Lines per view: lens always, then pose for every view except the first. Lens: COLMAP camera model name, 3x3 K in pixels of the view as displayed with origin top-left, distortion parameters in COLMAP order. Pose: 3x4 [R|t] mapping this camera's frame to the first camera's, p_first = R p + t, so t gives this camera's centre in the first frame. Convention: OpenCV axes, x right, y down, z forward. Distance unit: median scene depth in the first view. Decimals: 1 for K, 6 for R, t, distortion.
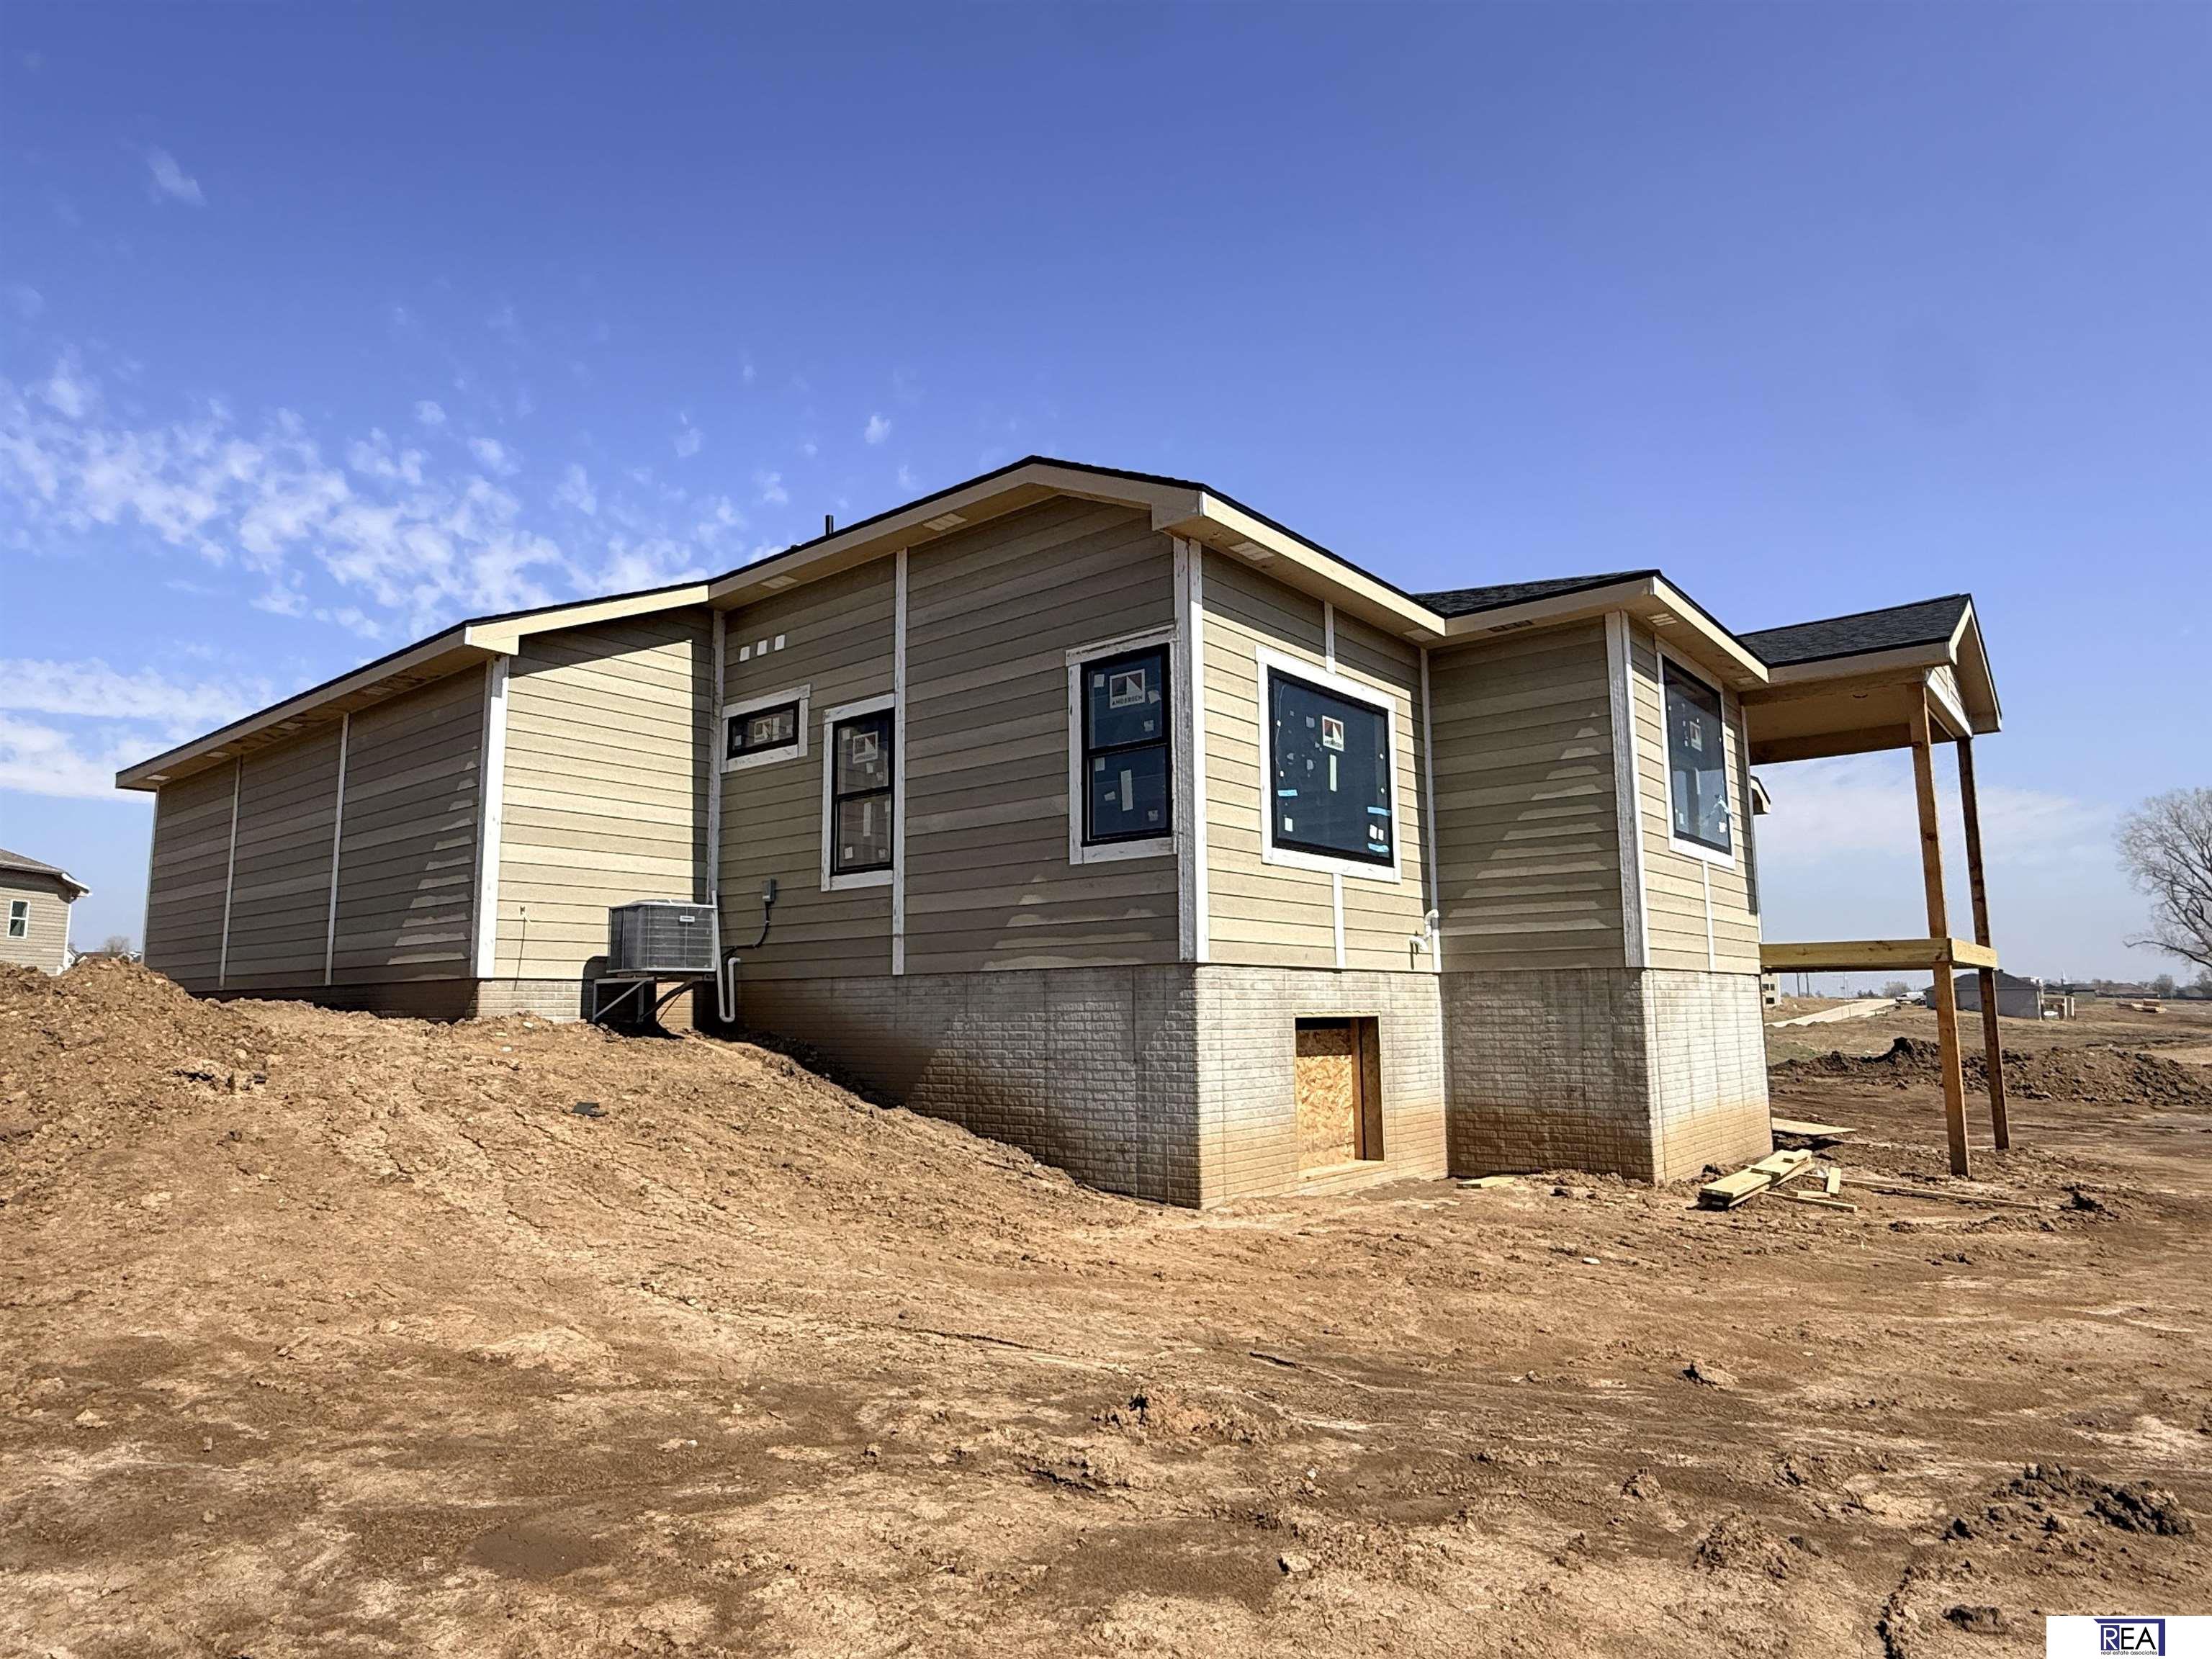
lens RADIAL K [[1295.6, 0, 1108.8], [0, 1295.6, 825.5], [0, 0, 1]] dist [-0.003750, 0.000004]
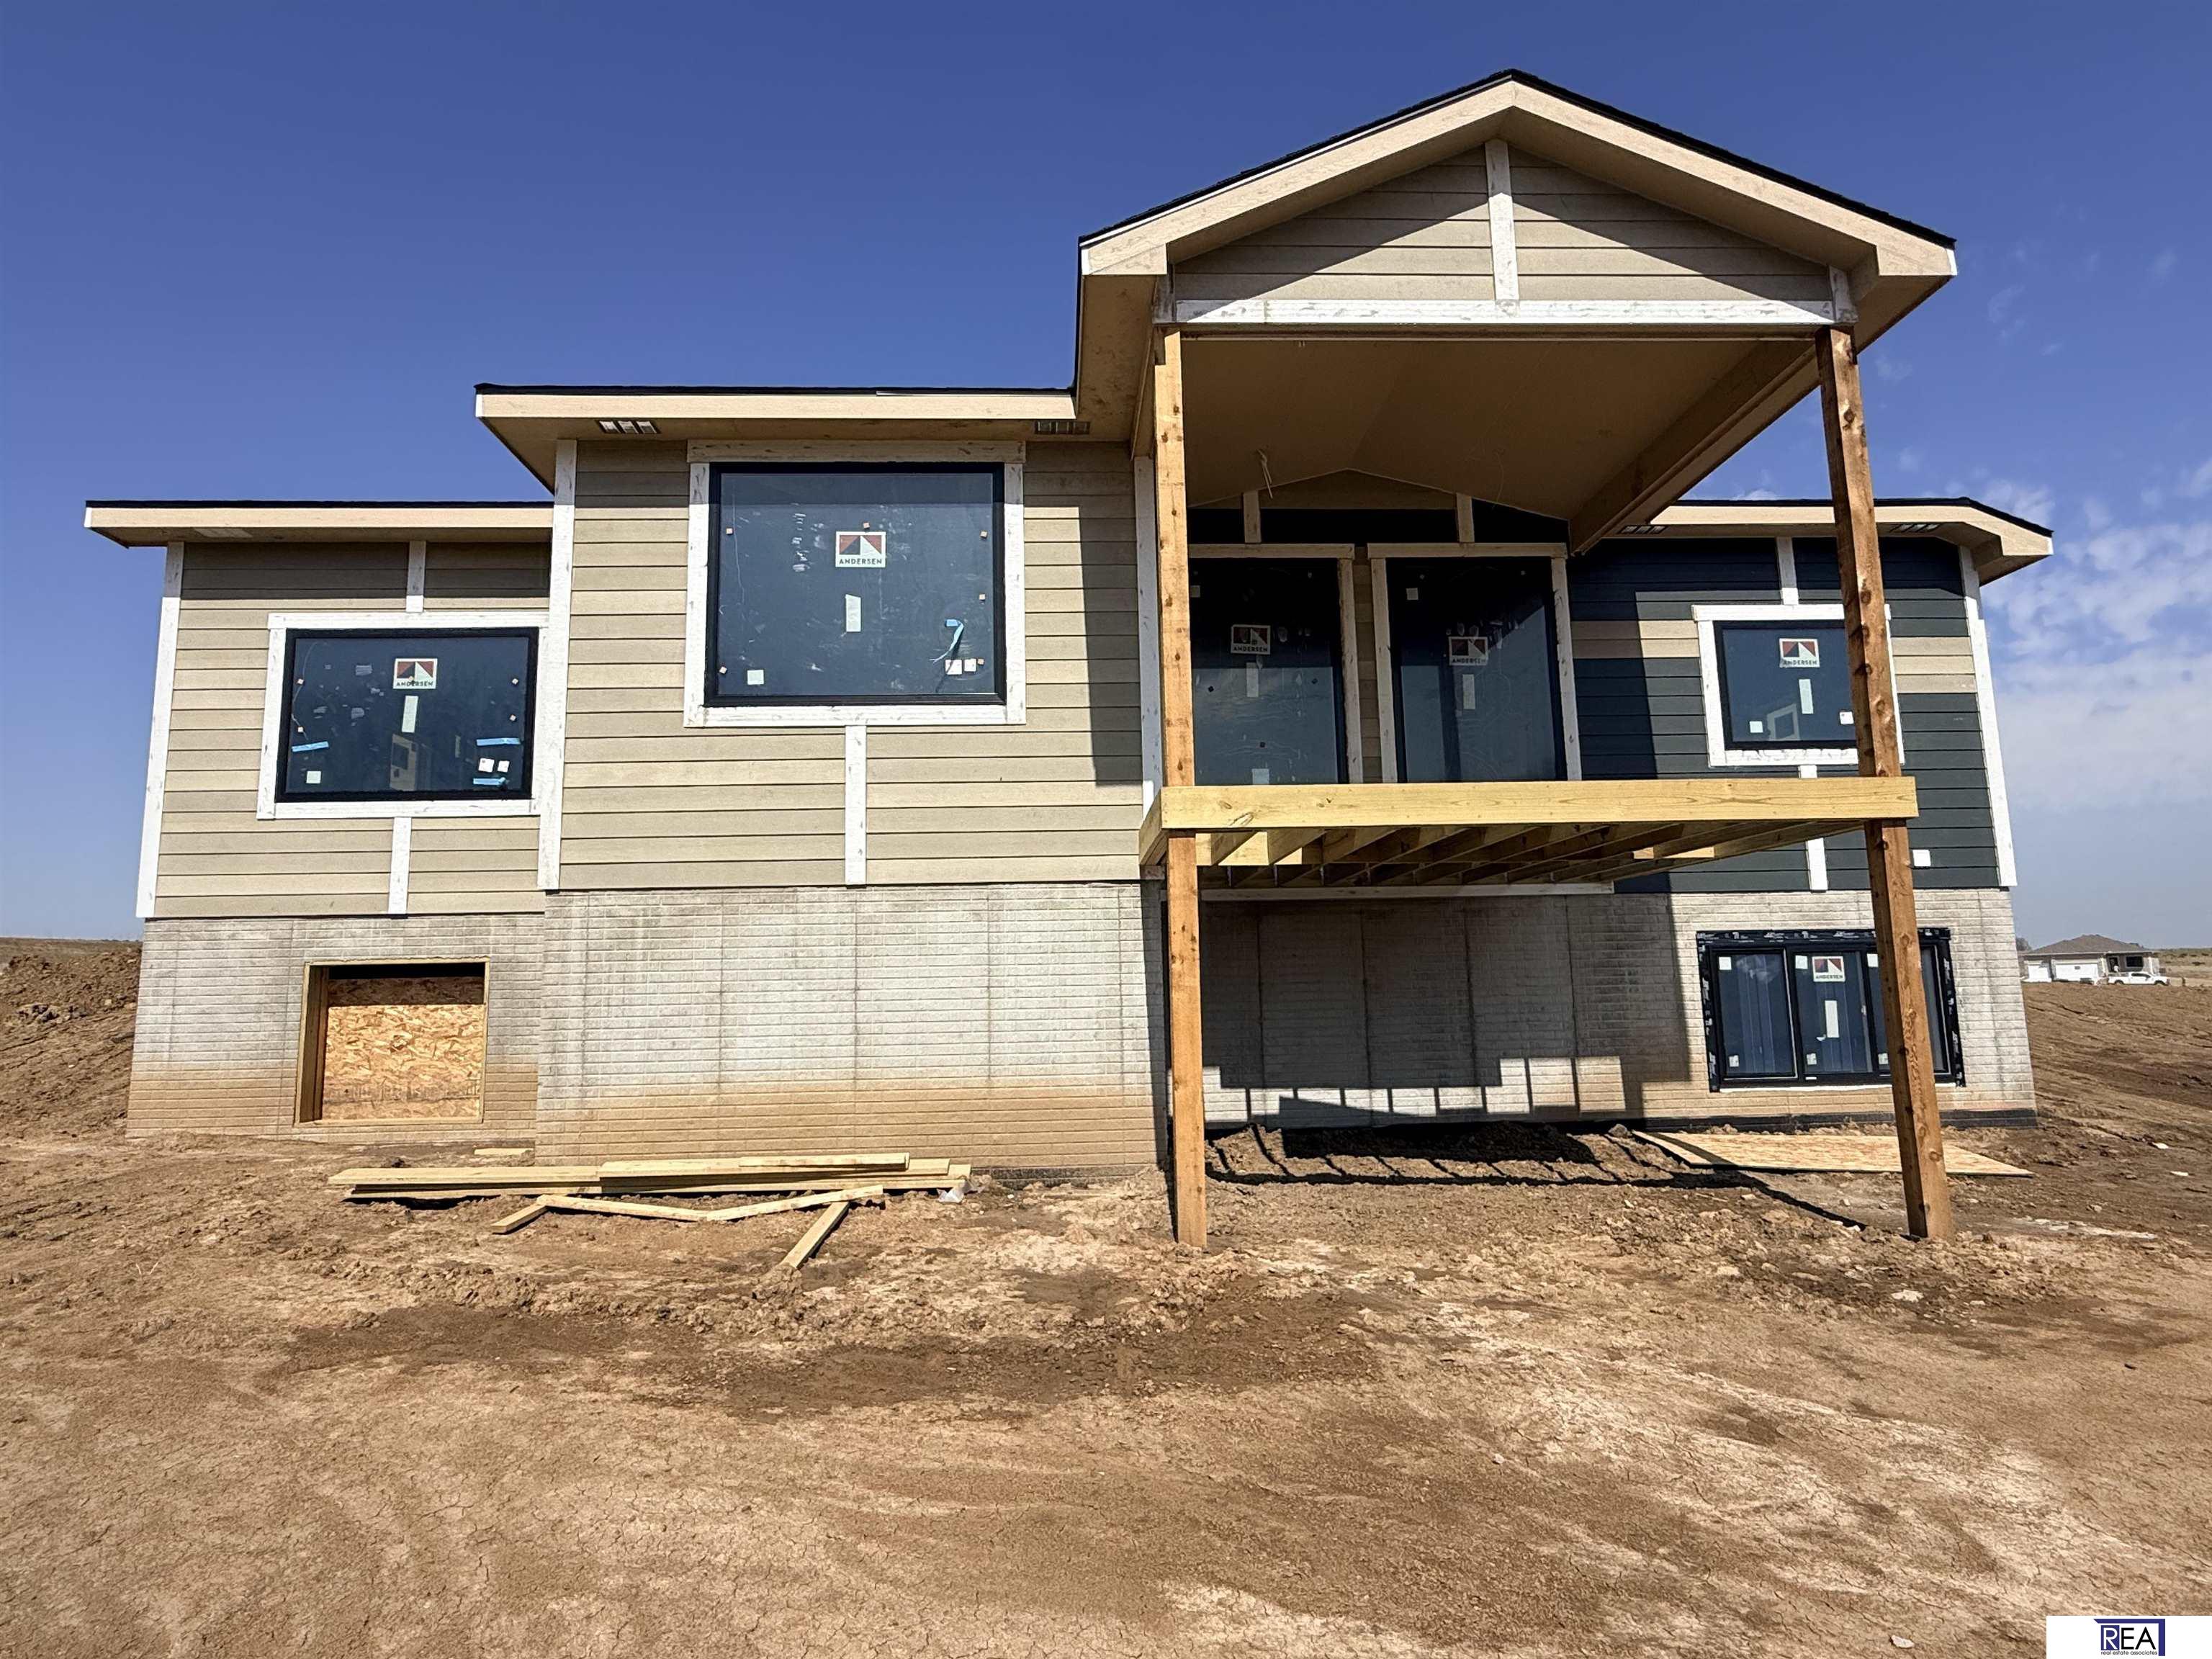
lens RADIAL K [[1227.7, 0, 1111.5], [0, 1227.7, 830.0], [0, 0, 1]] dist [-0.003716, 0.000876]
pose [[0.667577, -0.107597, -0.736725, 1.189598], [0.119844, 0.992129, -0.036303, 0.141963], [0.734832, -0.064057, 0.675217, 0.759264]]
